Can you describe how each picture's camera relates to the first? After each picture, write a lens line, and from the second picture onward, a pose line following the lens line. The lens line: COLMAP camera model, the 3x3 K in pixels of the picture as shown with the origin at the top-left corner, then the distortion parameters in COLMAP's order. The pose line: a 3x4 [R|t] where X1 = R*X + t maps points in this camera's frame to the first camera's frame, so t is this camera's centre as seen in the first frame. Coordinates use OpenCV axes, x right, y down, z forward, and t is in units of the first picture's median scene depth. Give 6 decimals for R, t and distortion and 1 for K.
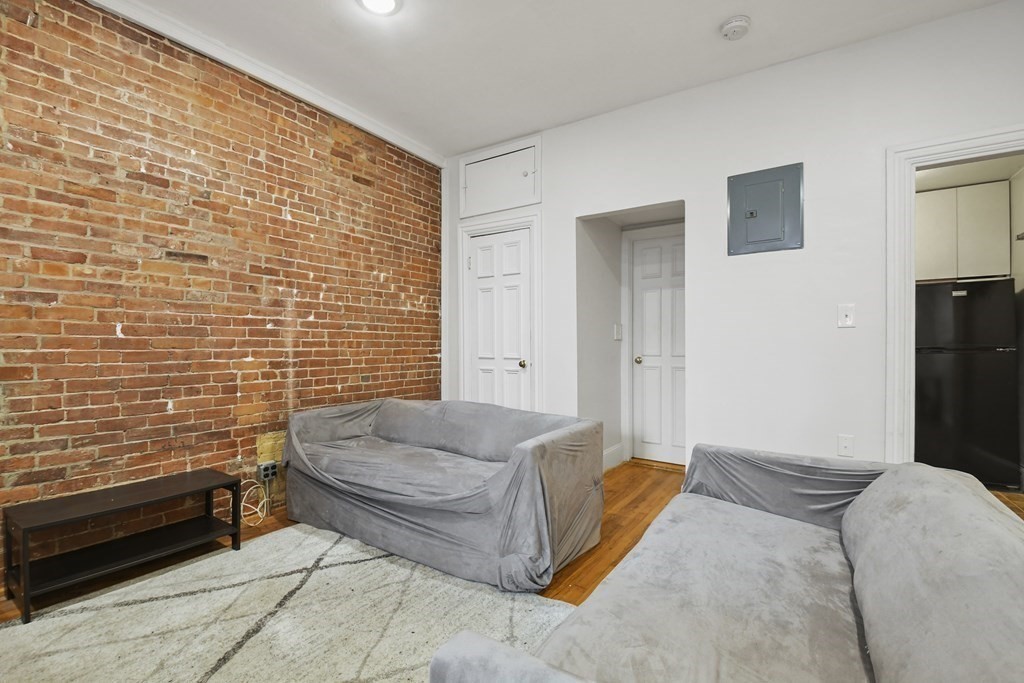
lens RADIAL K [[455.2, 0, 503.0], [0, 455.2, 350.4], [0, 0, 1]] dist [0.000842, -0.008042]
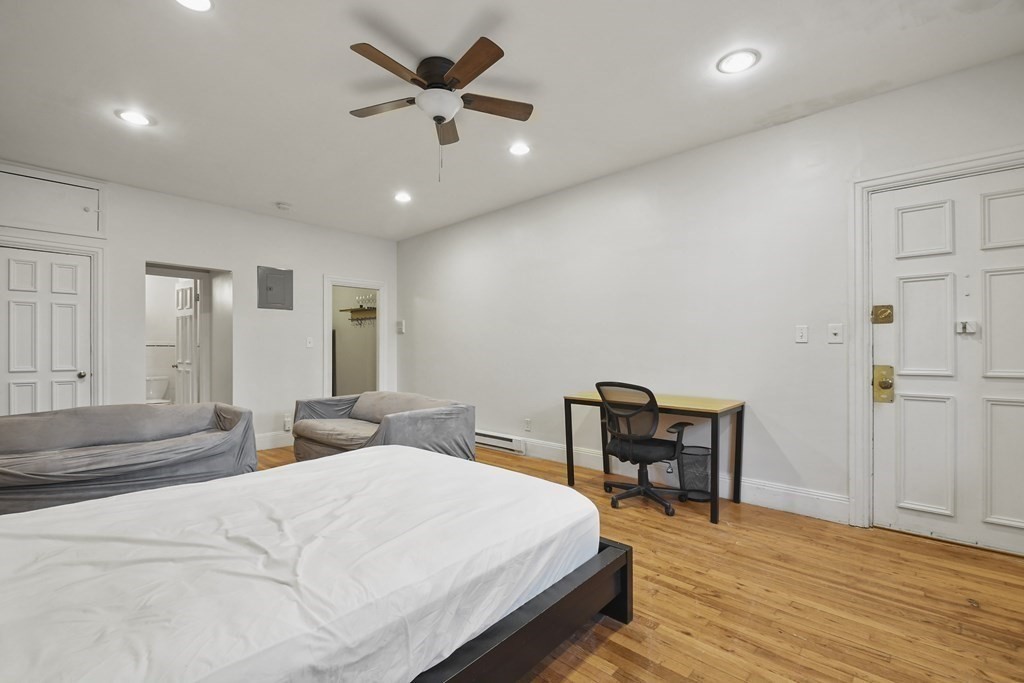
lens RADIAL K [[455.2, 0, 503.3], [0, 455.2, 347.5], [0, 0, 1]] dist [0.000842, -0.008042]
pose [[0.156378, 0.006212, 0.987678, -1.154038], [0.011542, 0.999900, -0.008116, -0.021282], [-0.987630, 0.012669, 0.156291, -0.269045]]
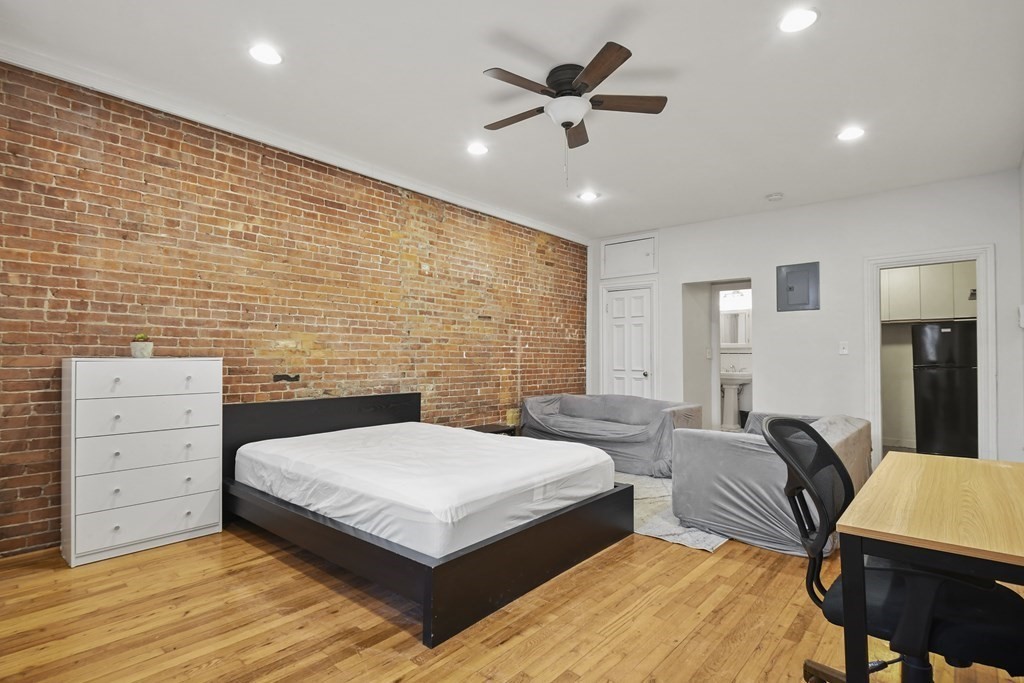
lens RADIAL K [[493.9, 0, 497.1], [0, 493.9, 352.1], [0, 0, 1]] dist [0.004060, -0.004200]
pose [[0.989624, 0.003814, -0.143630, -0.282785], [-0.007151, 0.999716, -0.022723, -0.003885], [0.143502, 0.023514, 0.989371, -0.991747]]
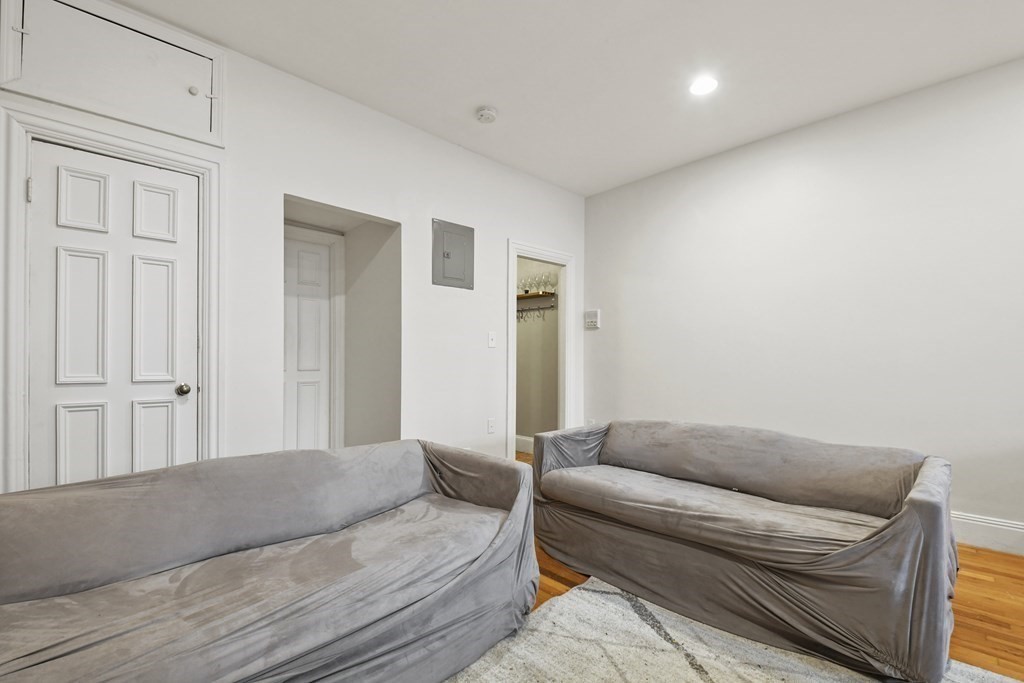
lens RADIAL K [[455.2, 0, 504.9], [0, 455.2, 355.7], [0, 0, 1]] dist [0.000842, -0.008042]
pose [[0.206856, 0.010654, 0.978313, -0.605377], [0.010285, 0.999862, -0.013064, -0.004672], [-0.978317, 0.012765, 0.206718, 0.562318]]
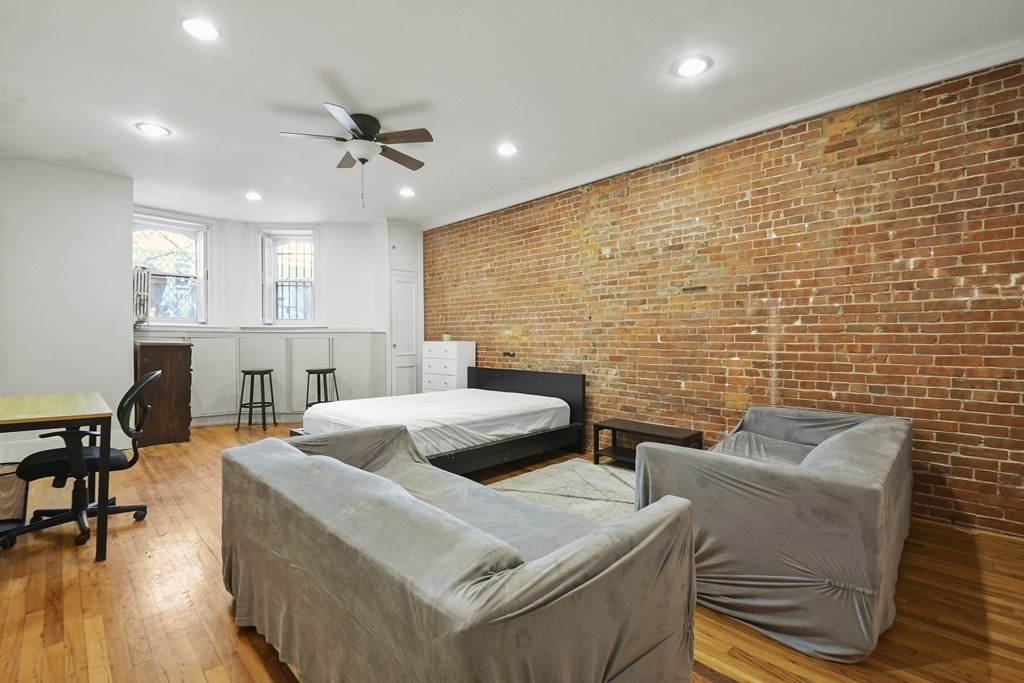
lens RADIAL K [[455.2, 0, 501.8], [0, 455.2, 346.7], [0, 0, 1]] dist [0.000842, -0.008042]
pose [[-0.208605, 0.012526, -0.977920, 0.811880], [-0.016336, 0.999734, 0.016290, -0.023864], [0.977864, 0.019373, -0.208345, 0.598600]]
